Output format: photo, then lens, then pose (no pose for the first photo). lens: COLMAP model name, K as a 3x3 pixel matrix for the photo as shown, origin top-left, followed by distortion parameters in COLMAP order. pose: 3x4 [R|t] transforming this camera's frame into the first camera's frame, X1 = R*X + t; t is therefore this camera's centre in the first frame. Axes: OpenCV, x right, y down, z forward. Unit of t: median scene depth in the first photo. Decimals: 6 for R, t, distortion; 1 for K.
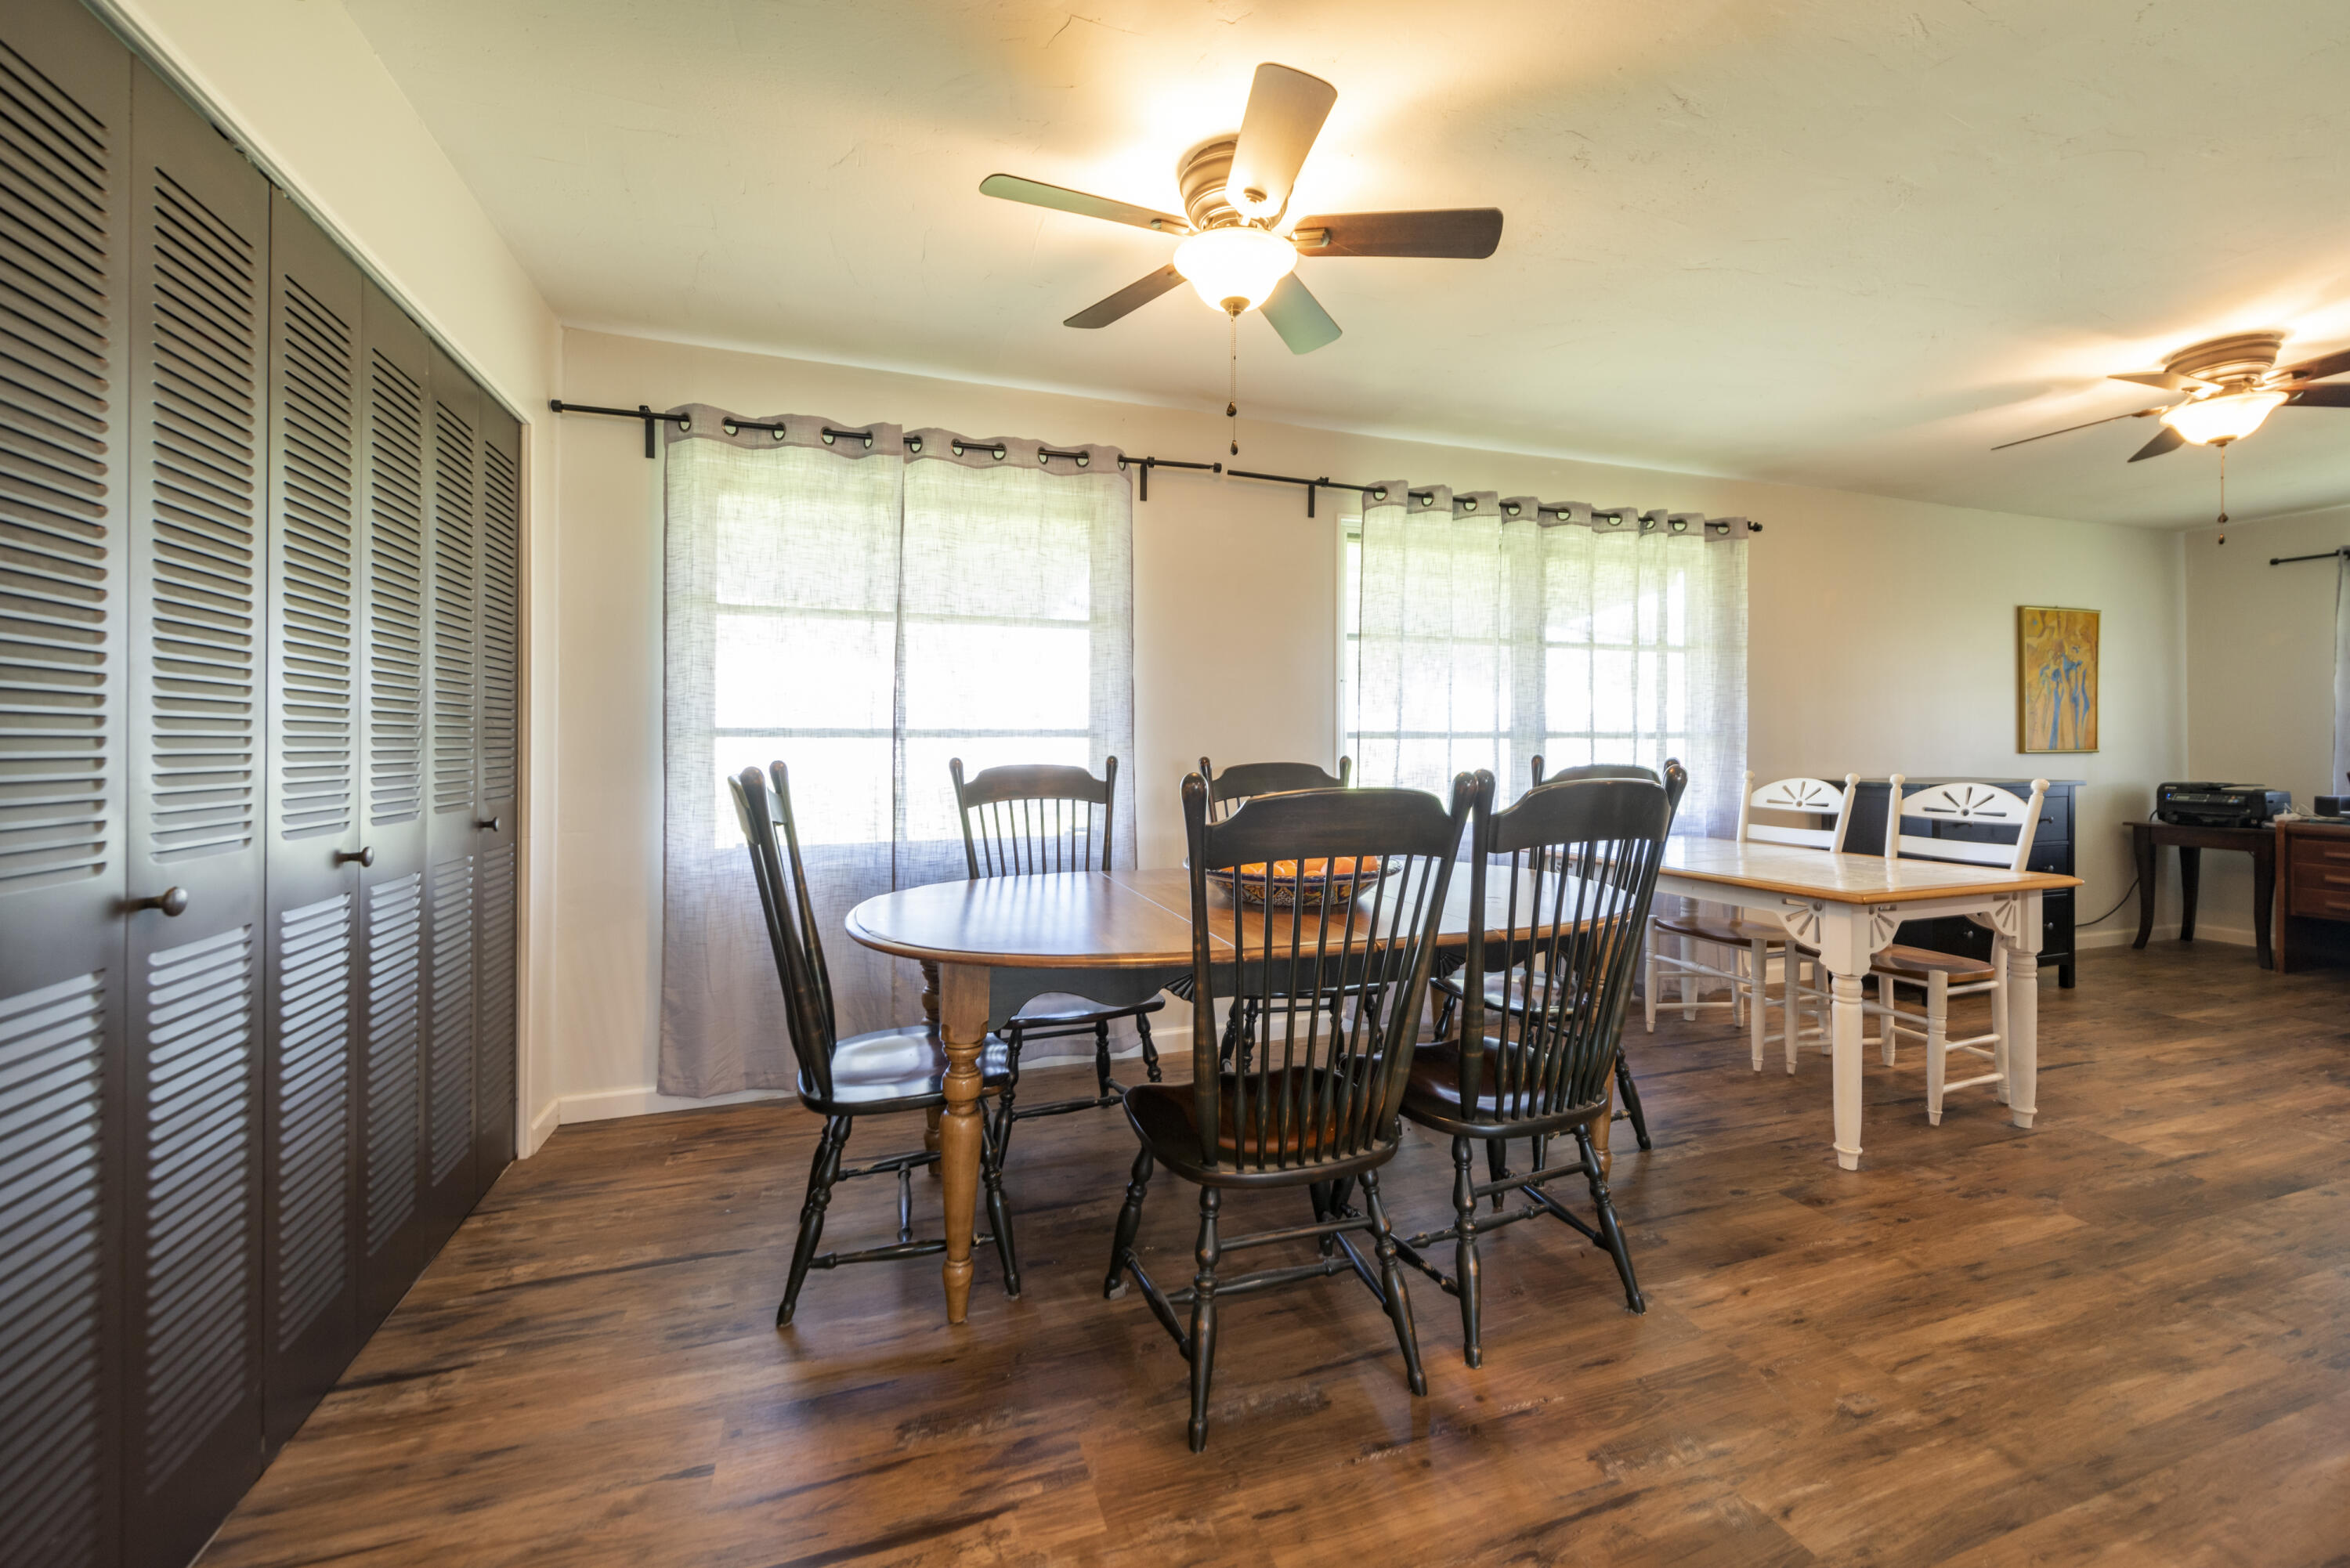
lens RADIAL K [[960.0, 0, 1194.4], [0, 960.0, 752.4], [0, 0, 1]] dist [0.007731, 0.000734]
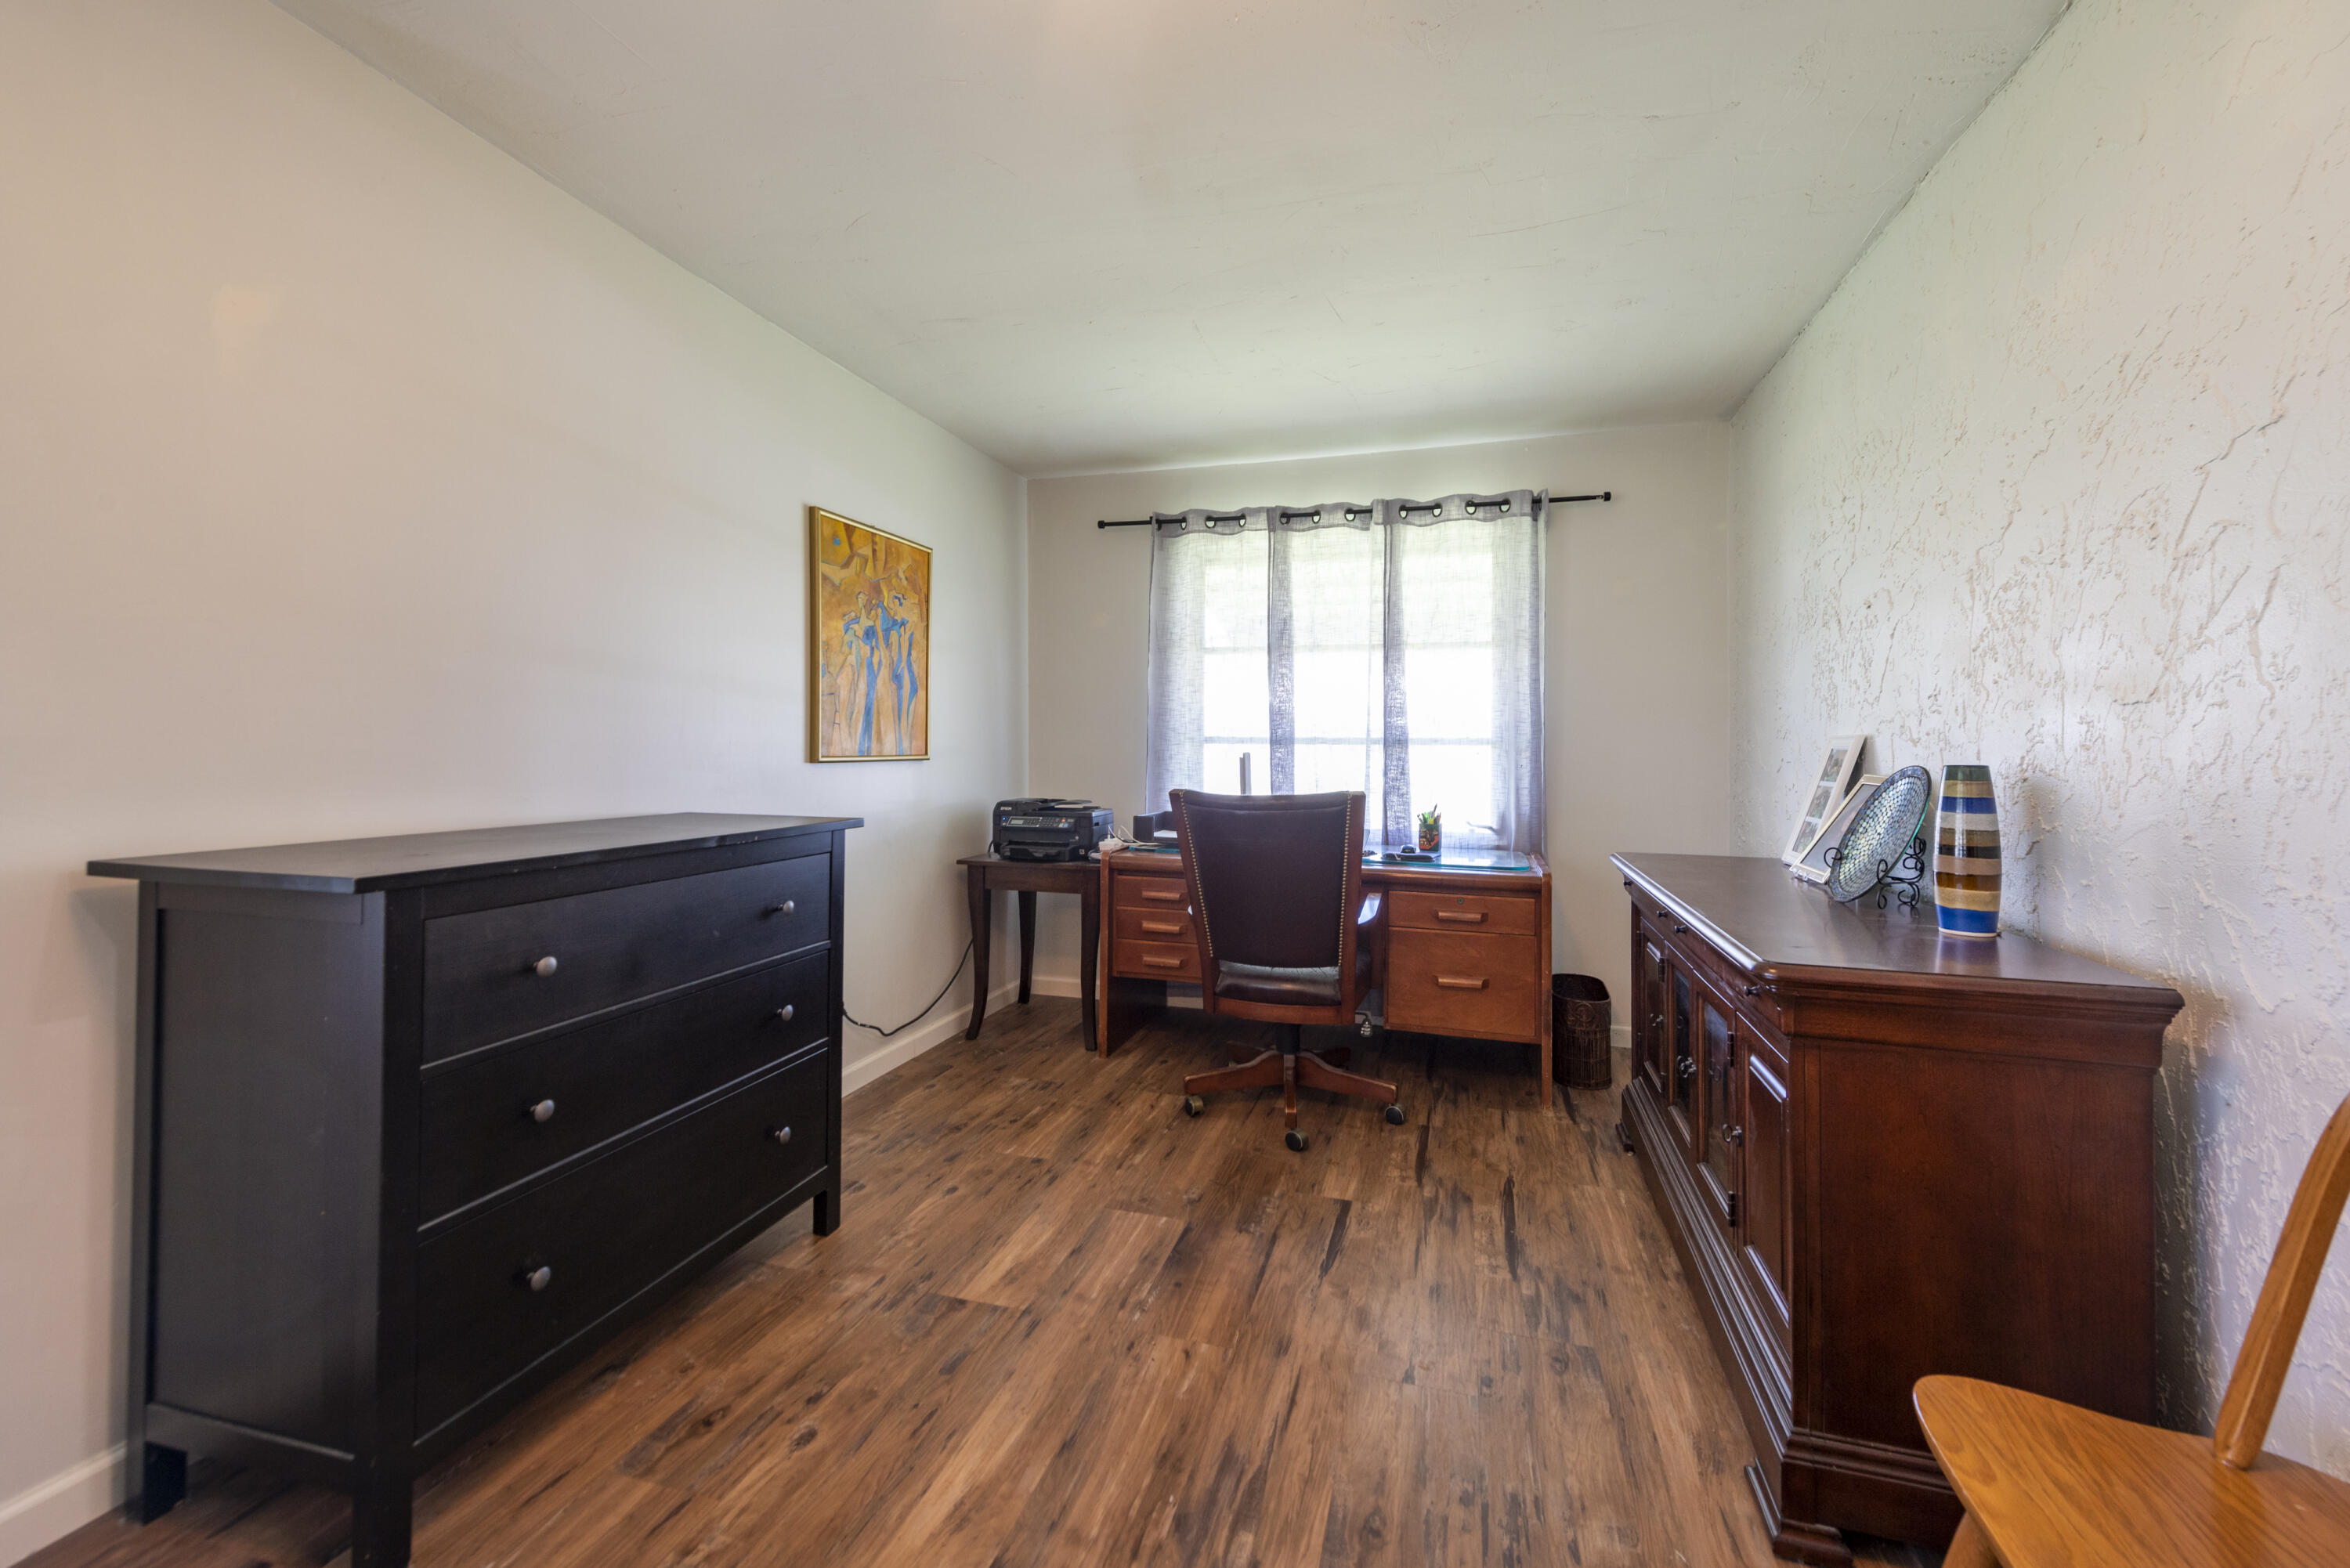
lens RADIAL K [[960.0, 0, 1186.6], [0, 960.0, 749.7], [0, 0, 1]] dist [0.007731, 0.000734]
pose [[0.596005, 0.005542, 0.802961, 0.519297], [-0.006670, 0.999976, -0.001952, -0.007132], [-0.802953, -0.004192, 0.596028, 0.470708]]
